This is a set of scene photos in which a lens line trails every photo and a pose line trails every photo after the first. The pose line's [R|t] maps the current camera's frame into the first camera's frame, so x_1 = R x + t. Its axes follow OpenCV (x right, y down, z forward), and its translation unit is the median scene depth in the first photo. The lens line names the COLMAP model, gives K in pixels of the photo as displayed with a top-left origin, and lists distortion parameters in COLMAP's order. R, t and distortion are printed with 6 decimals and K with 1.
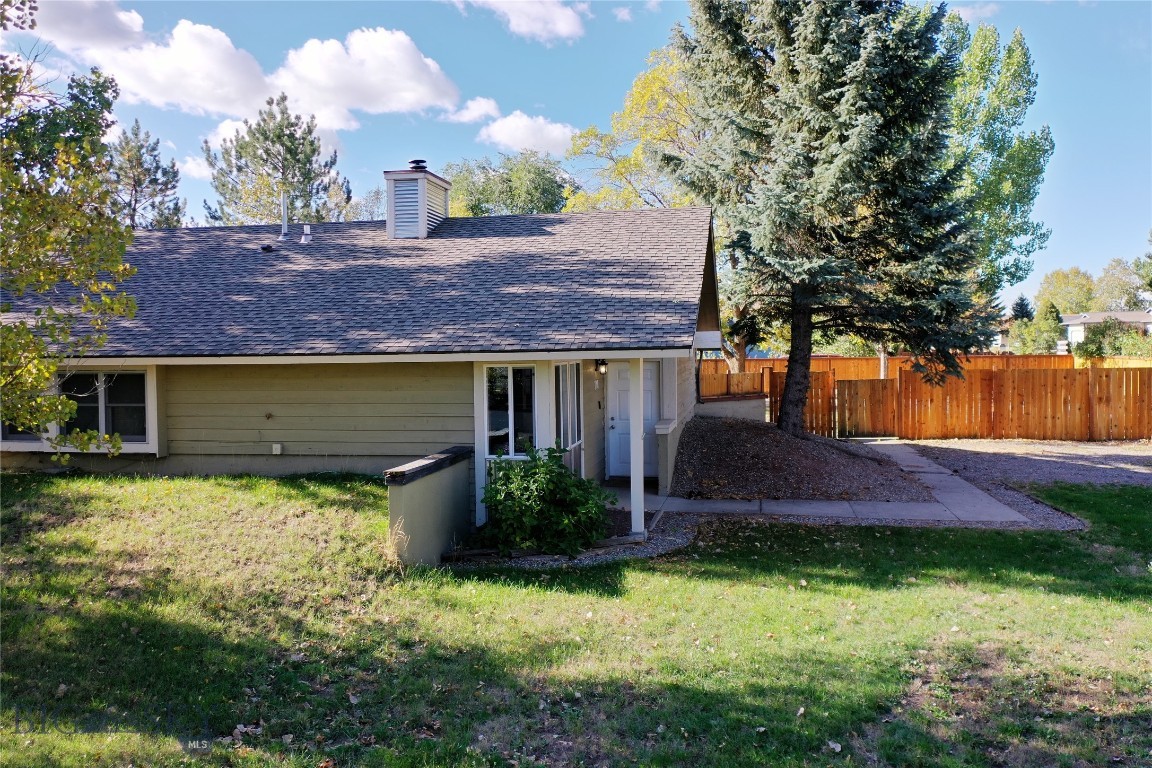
lens RADIAL K [[925.3, 0, 576.3], [0, 925.3, 382.6], [0, 0, 1]] dist [0.018574, 0.003974]
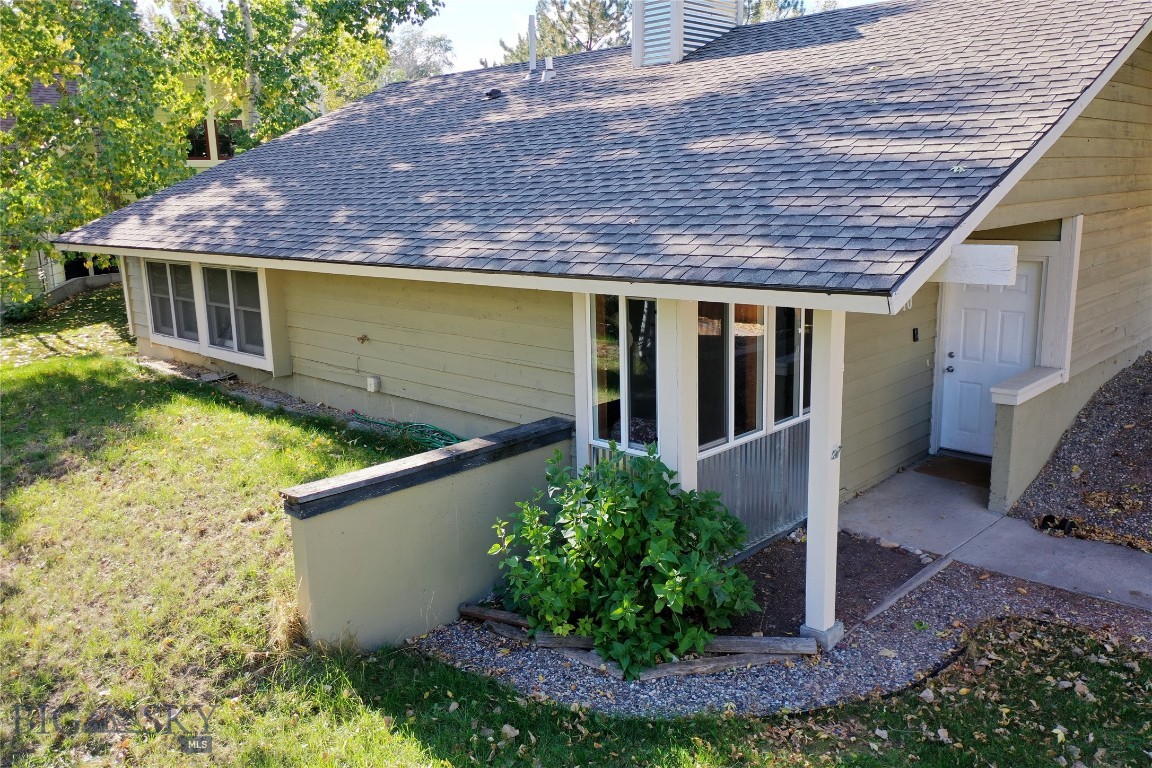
lens RADIAL K [[925.3, 0, 575.8], [0, 925.3, 383.4], [0, 0, 1]] dist [0.018574, 0.003974]
pose [[0.836640, 0.106022, -0.537394, 0.205123], [-0.008120, 0.983382, 0.181369, -0.063081], [0.547692, -0.147377, 0.823598, 0.482212]]
